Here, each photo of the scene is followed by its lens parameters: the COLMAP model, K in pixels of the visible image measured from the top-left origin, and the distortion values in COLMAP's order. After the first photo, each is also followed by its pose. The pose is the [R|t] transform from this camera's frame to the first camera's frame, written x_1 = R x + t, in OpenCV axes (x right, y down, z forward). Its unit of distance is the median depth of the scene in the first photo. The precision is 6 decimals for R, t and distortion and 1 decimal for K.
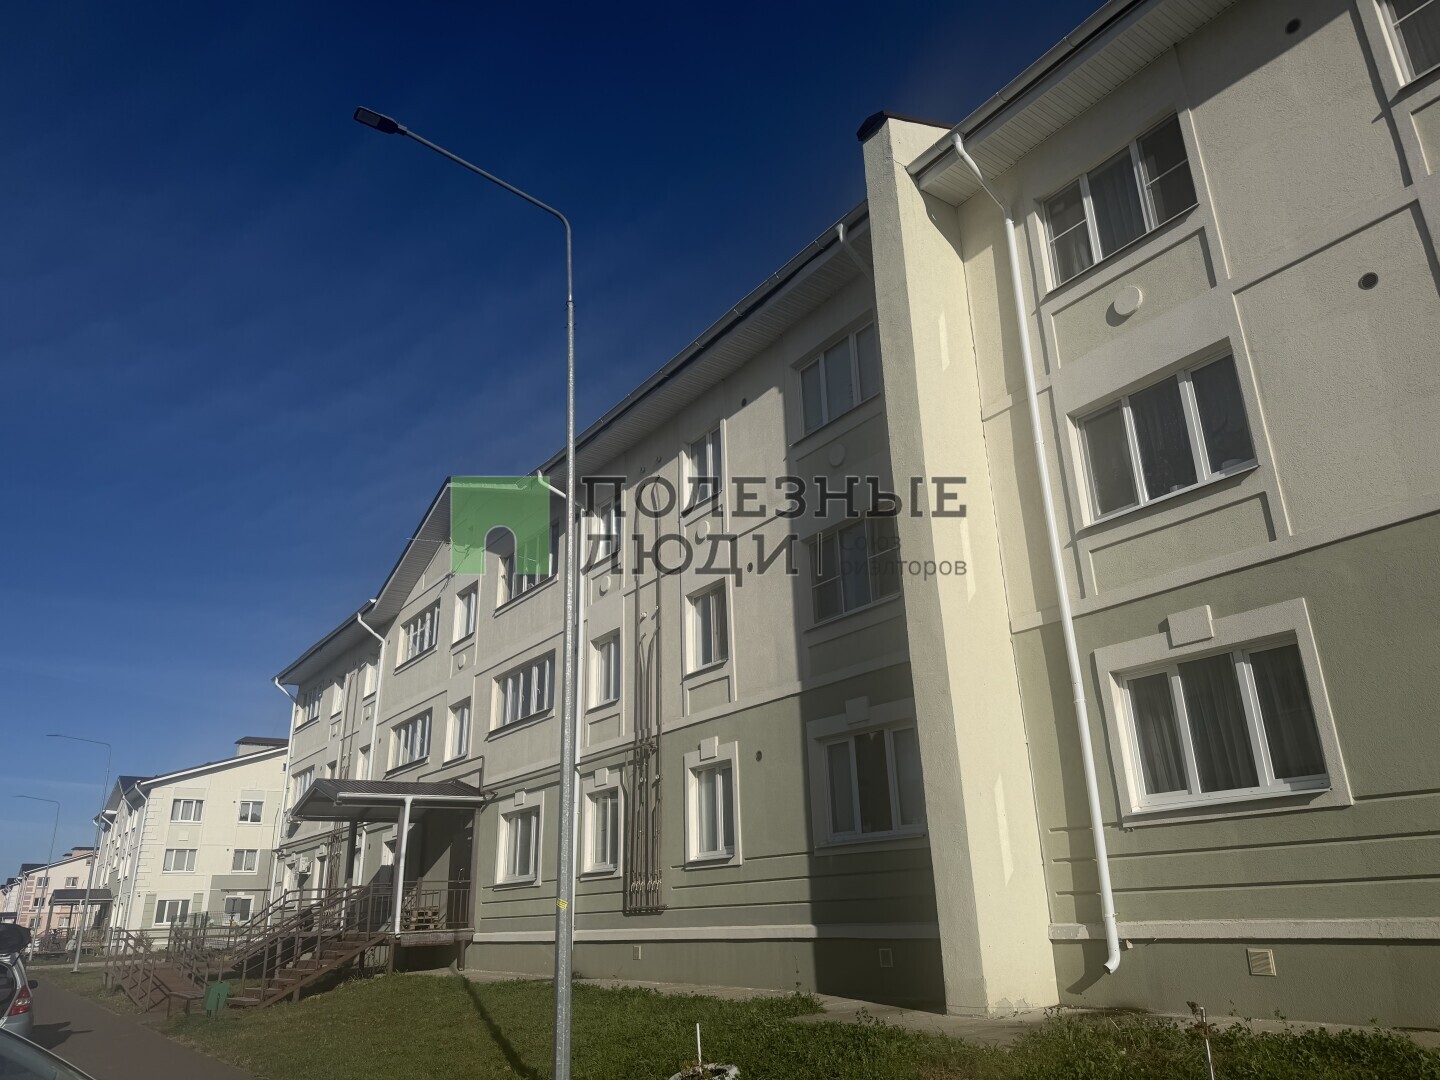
lens RADIAL K [[1015.7, 0, 720.0], [0, 1015.7, 540.0], [0, 0, 1]] dist [-0.003484, -0.007765]
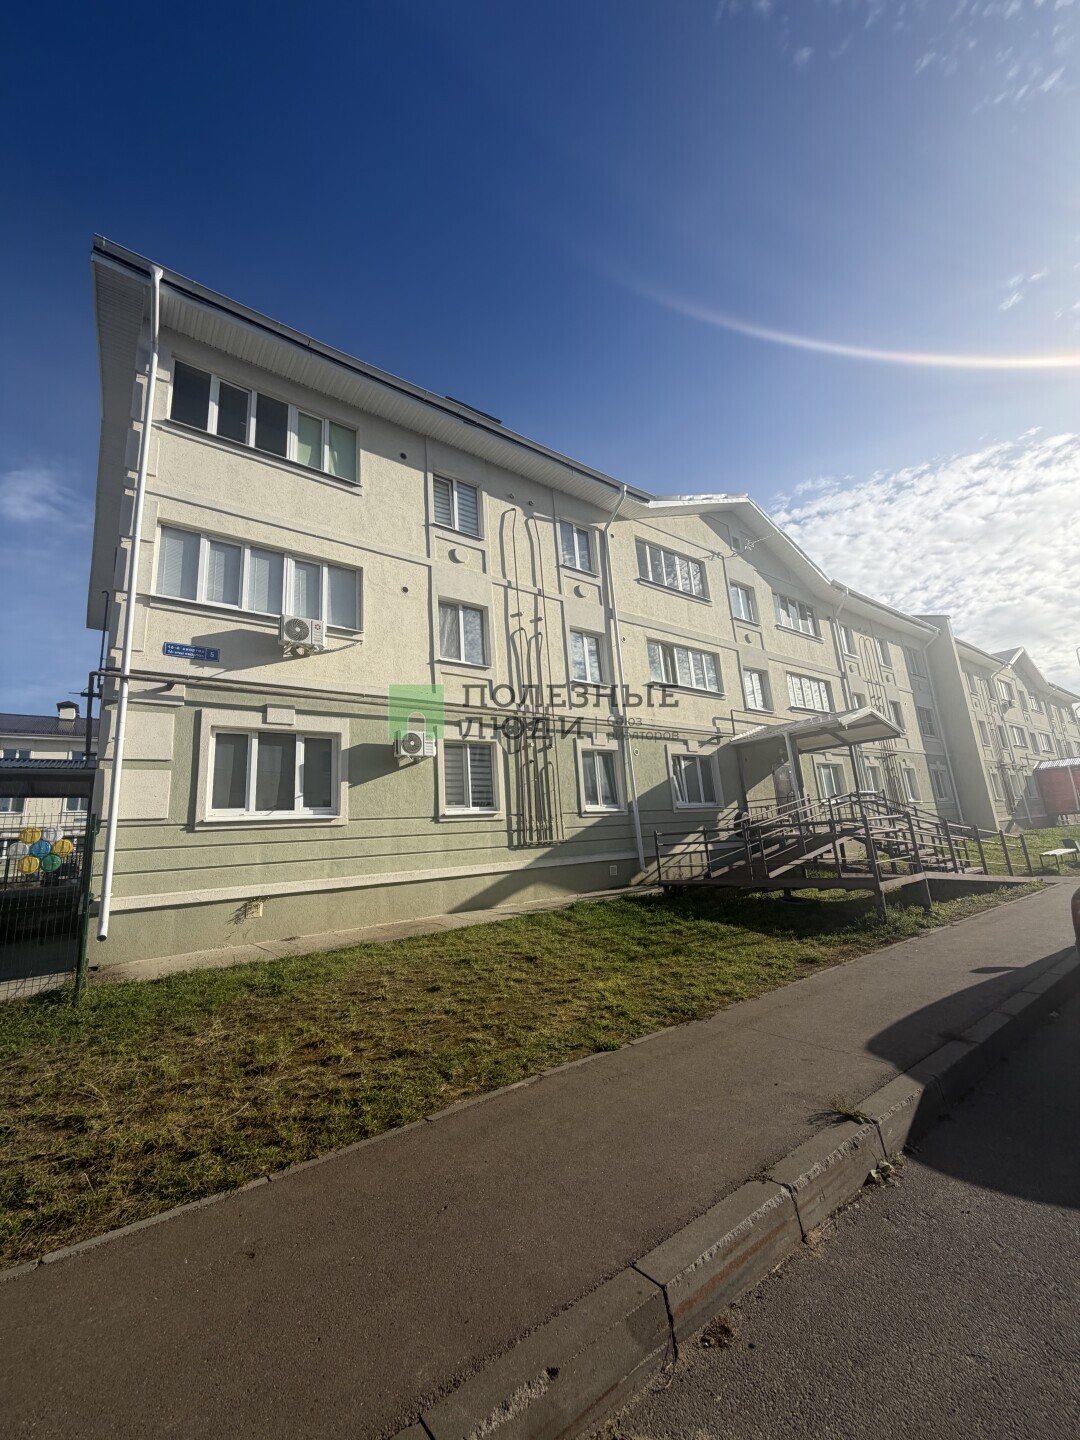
lens RADIAL K [[570.5, 0, 540.0], [0, 570.5, 720.0], [0, 0, 1]] dist [-0.000087, -0.000374]
pose [[-0.045485, 0.263746, 0.963519, -0.504978], [-0.272808, 0.924575, -0.265964, 0.262614], [-0.960993, -0.274953, 0.029898, 0.656114]]
